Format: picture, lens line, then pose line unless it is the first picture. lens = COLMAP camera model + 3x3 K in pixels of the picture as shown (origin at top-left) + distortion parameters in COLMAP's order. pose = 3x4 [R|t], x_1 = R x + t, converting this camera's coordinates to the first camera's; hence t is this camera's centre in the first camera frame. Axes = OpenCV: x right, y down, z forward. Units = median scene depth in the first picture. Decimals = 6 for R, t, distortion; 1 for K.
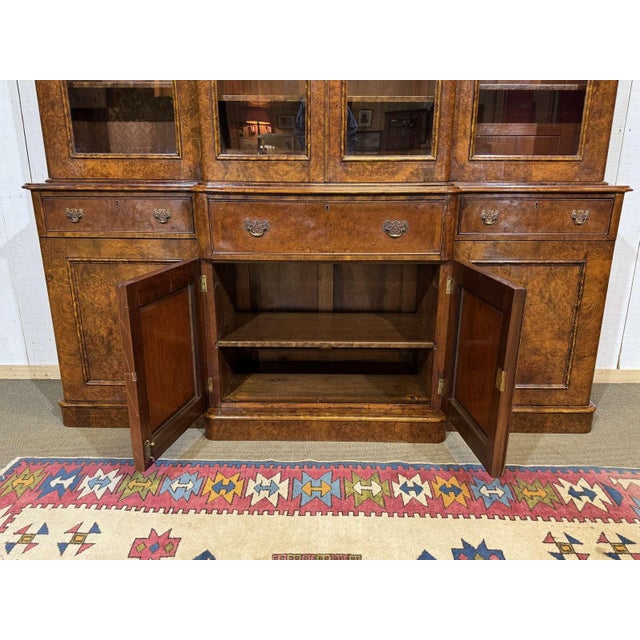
lens RADIAL K [[521.3, 0, 322.5], [0, 521.3, 327.8], [0, 0, 1]] dist [0.076516, -0.093962]
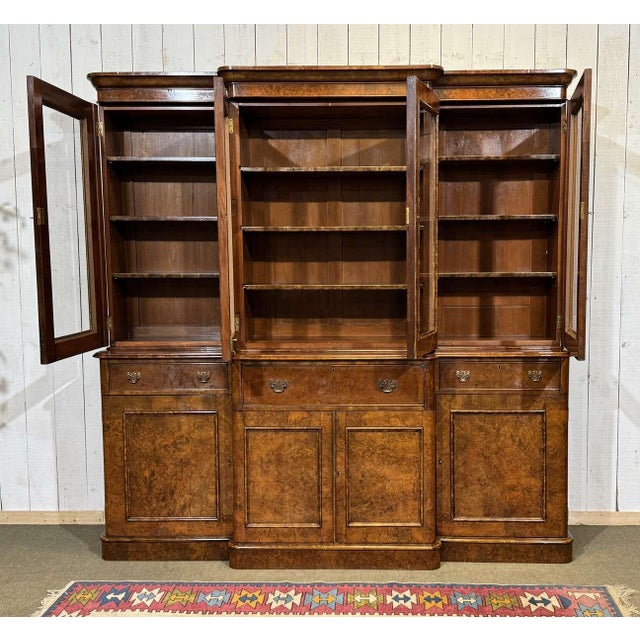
lens RADIAL K [[769.7, 0, 350.8], [0, 769.7, 323.2], [0, 0, 1]] dist [0.061258, 0.000000]
pose [[0.999873, -0.008559, -0.013425, 0.073824], [0.005371, 0.975108, -0.221664, 0.073064], [0.014988, 0.221564, 0.975031, -0.825608]]
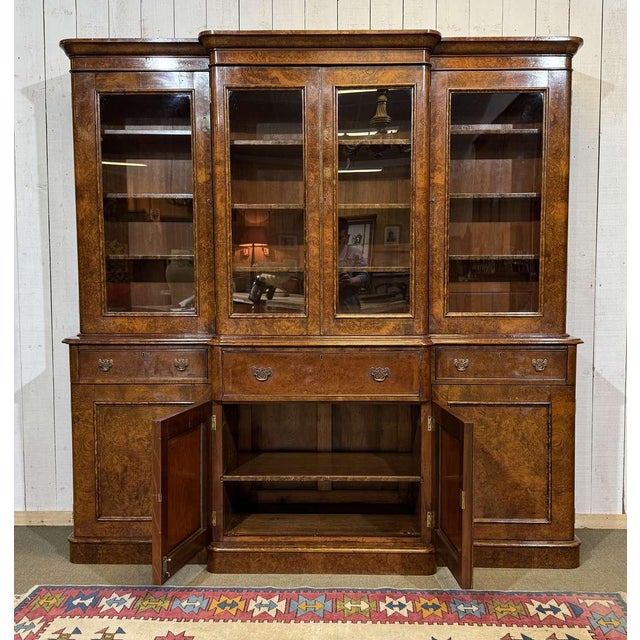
lens RADIAL K [[769.7, 0, 329.8], [0, 769.7, 319.6], [0, 0, 1]] dist [0.061258, 0.000000]
pose [[0.999888, -0.004708, -0.014199, 0.050325], [0.001102, 0.969797, -0.243912, 0.108376], [0.014918, 0.243869, 0.969694, -0.681233]]
